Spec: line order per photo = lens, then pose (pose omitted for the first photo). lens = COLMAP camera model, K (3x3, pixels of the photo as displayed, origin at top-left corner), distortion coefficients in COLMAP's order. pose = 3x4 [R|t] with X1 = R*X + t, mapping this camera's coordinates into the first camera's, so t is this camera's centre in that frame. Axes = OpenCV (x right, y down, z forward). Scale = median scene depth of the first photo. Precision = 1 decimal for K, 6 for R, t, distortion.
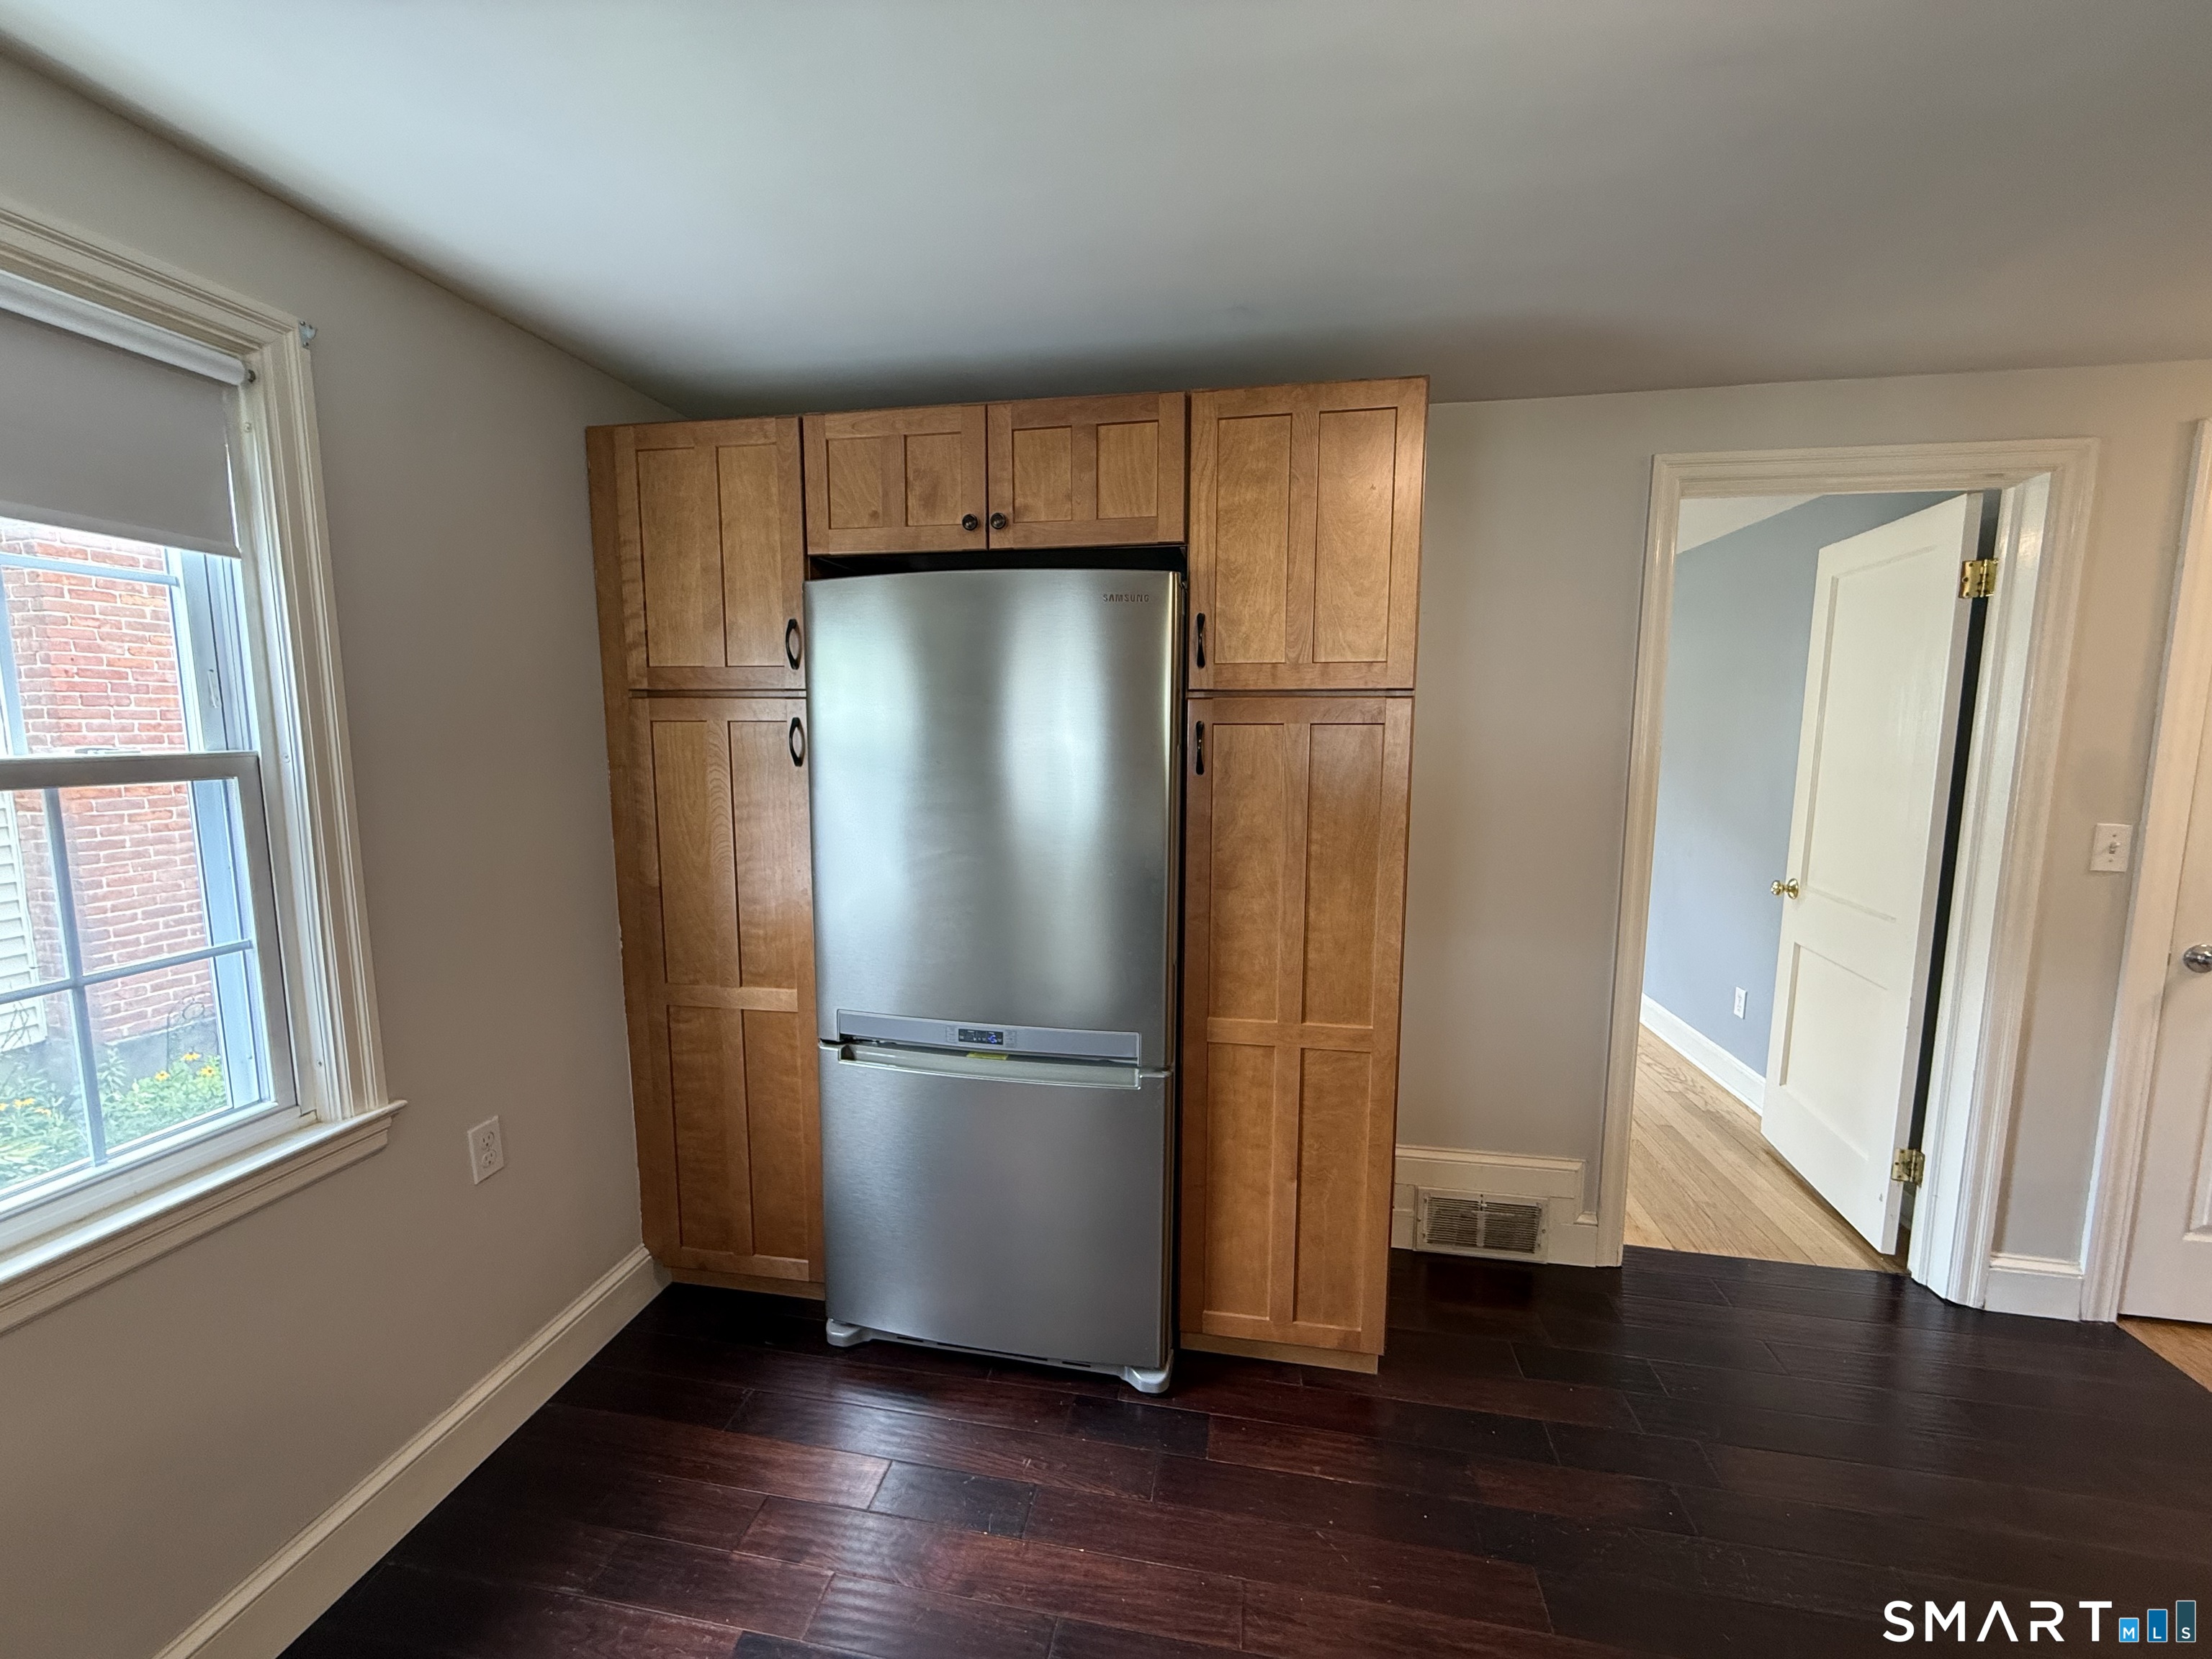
lens RADIAL K [[878.1, 0, 1090.7], [0, 878.1, 828.9], [0, 0, 1]] dist [-0.001104, 0.000303]
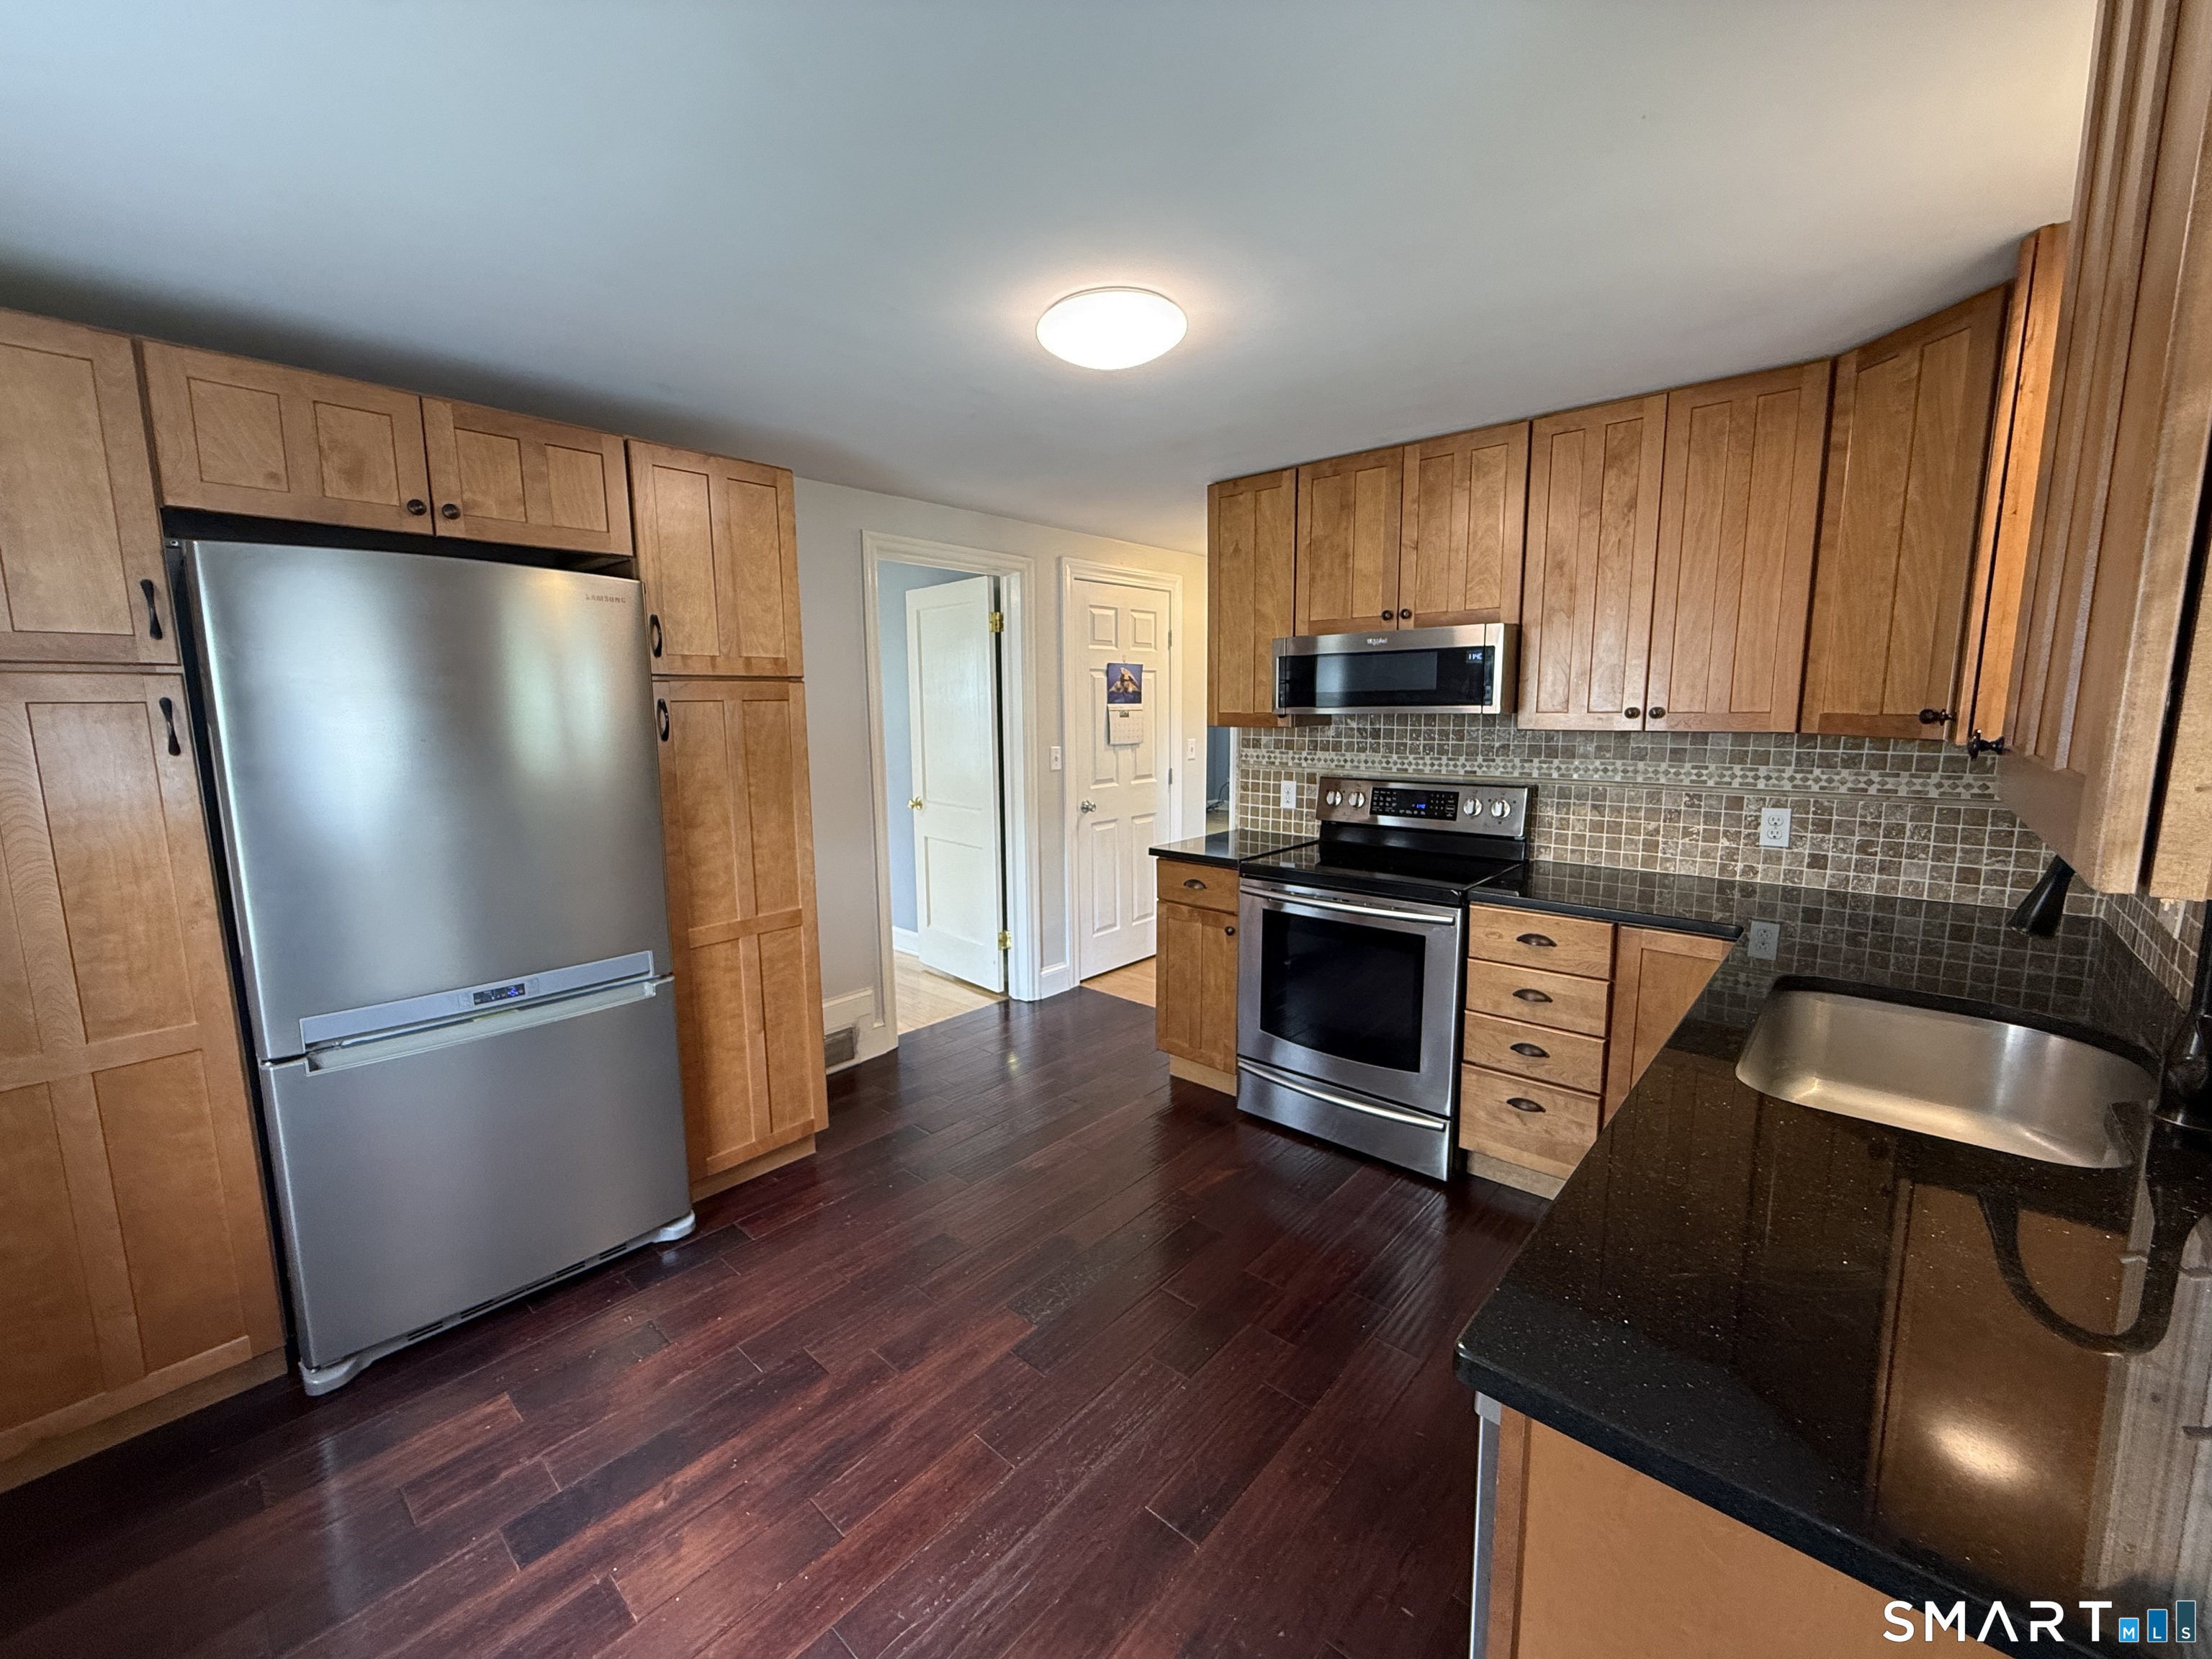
lens RADIAL K [[878.1, 0, 1097.1], [0, 878.1, 822.0], [0, 0, 1]] dist [-0.001104, 0.000303]
pose [[0.524785, -0.122969, 0.842306, -0.616172], [0.109533, 0.991040, 0.076440, 0.025402], [-0.844158, 0.052145, 0.533552, -0.200838]]
